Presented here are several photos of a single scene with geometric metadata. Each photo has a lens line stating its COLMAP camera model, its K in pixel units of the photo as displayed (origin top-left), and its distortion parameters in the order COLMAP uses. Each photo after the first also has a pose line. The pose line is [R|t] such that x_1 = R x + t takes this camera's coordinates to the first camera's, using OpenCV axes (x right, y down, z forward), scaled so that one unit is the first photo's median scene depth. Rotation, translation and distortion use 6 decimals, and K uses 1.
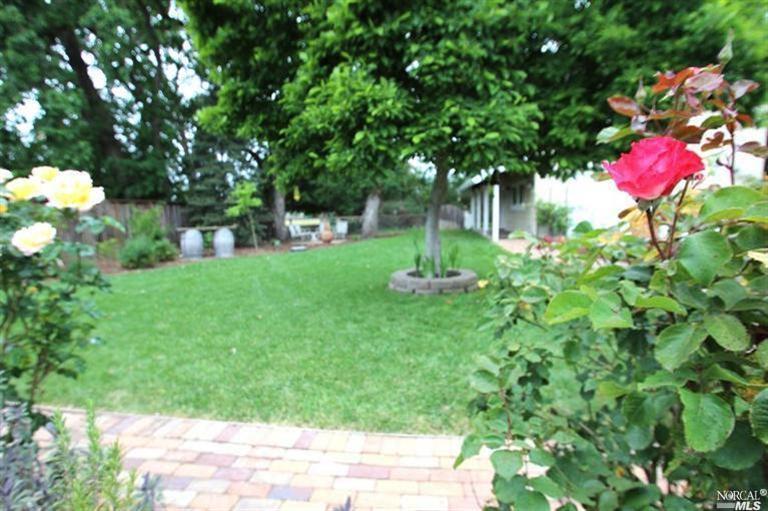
lens RADIAL K [[399.1, 0, 387.6], [0, 399.1, 266.3], [0, 0, 1]] dist [-0.020738, -0.000754]
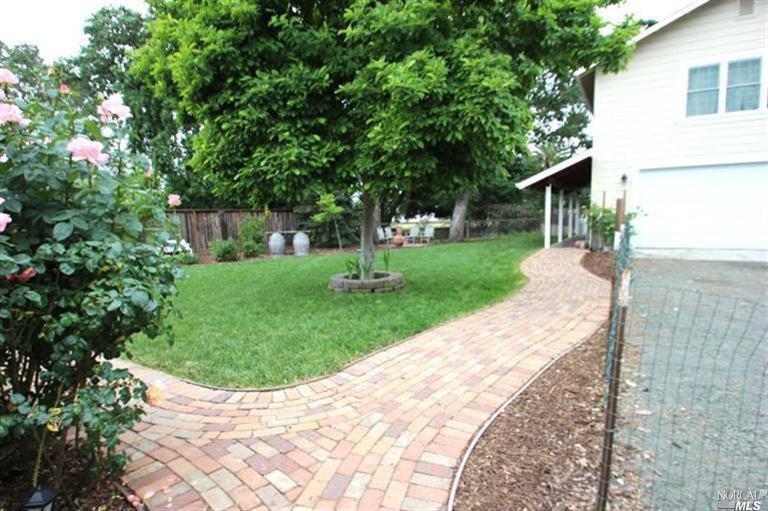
lens RADIAL K [[399.1, 0, 387.6], [0, 399.1, 266.3], [0, 0, 1]] dist [-0.020738, -0.000754]
pose [[0.916018, 0.047094, -0.398364, 0.343544], [-0.048779, 0.998792, 0.005909, -0.010247], [0.398161, 0.014019, 0.917208, -0.029338]]
